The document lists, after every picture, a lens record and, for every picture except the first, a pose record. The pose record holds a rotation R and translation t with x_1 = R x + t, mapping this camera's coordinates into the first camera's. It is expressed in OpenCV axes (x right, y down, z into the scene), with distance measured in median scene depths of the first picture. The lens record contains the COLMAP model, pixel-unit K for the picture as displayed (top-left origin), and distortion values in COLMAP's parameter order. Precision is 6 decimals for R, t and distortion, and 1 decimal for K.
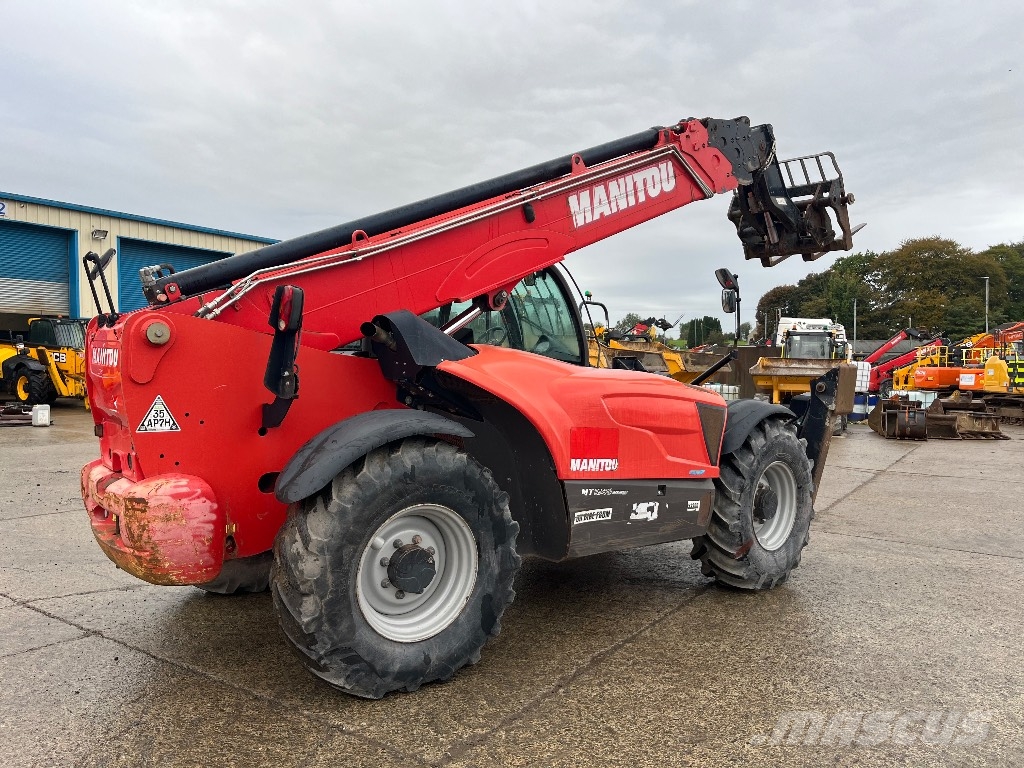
lens RADIAL K [[761.9, 0, 510.9], [0, 761.9, 388.4], [0, 0, 1]] dist [0.066098, -0.080096]
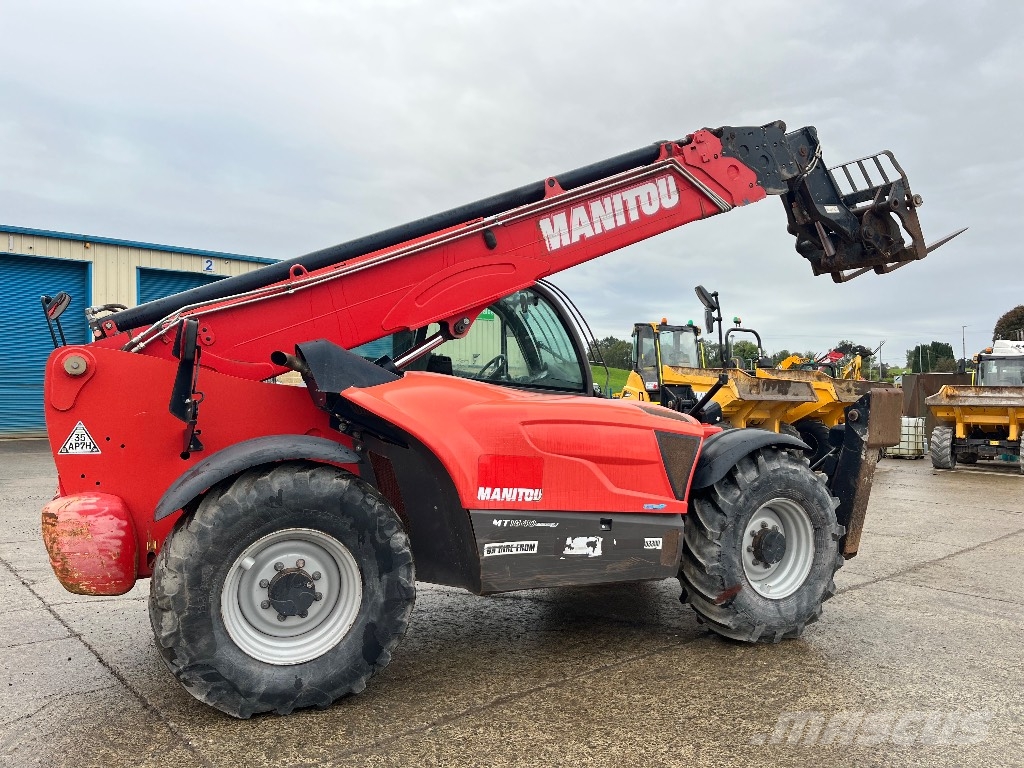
lens RADIAL K [[769.3, 0, 508.2], [0, 769.3, 386.3], [0, 0, 1]] dist [0.066642, -0.078261]
pose [[0.966899, -0.012538, -0.254851, 0.311873], [0.000581, 0.998898, -0.046939, 0.008536], [0.255159, 0.045237, 0.965840, 0.050340]]
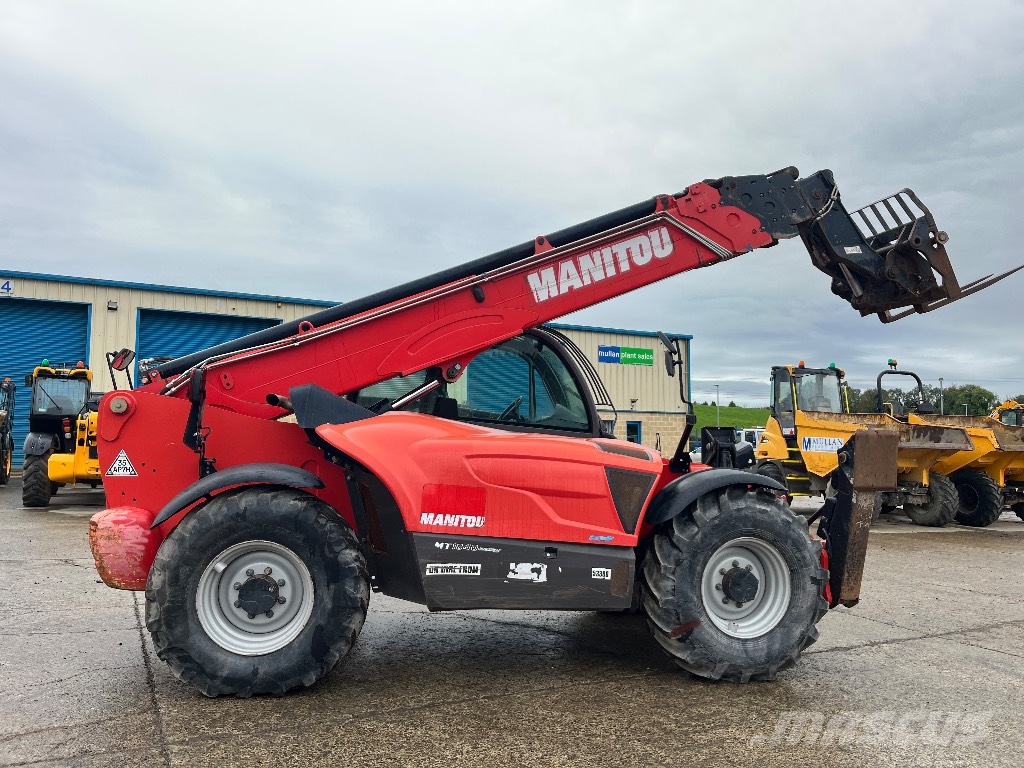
lens RADIAL K [[769.4, 0, 512.0], [0, 769.4, 384.0], [0, 0, 1]] dist [0.063707, -0.073436]
pose [[0.879346, -0.035083, -0.474888, 0.619592], [-0.018147, 0.994089, -0.107043, 0.020807], [0.475837, 0.102746, 0.873512, 0.060555]]
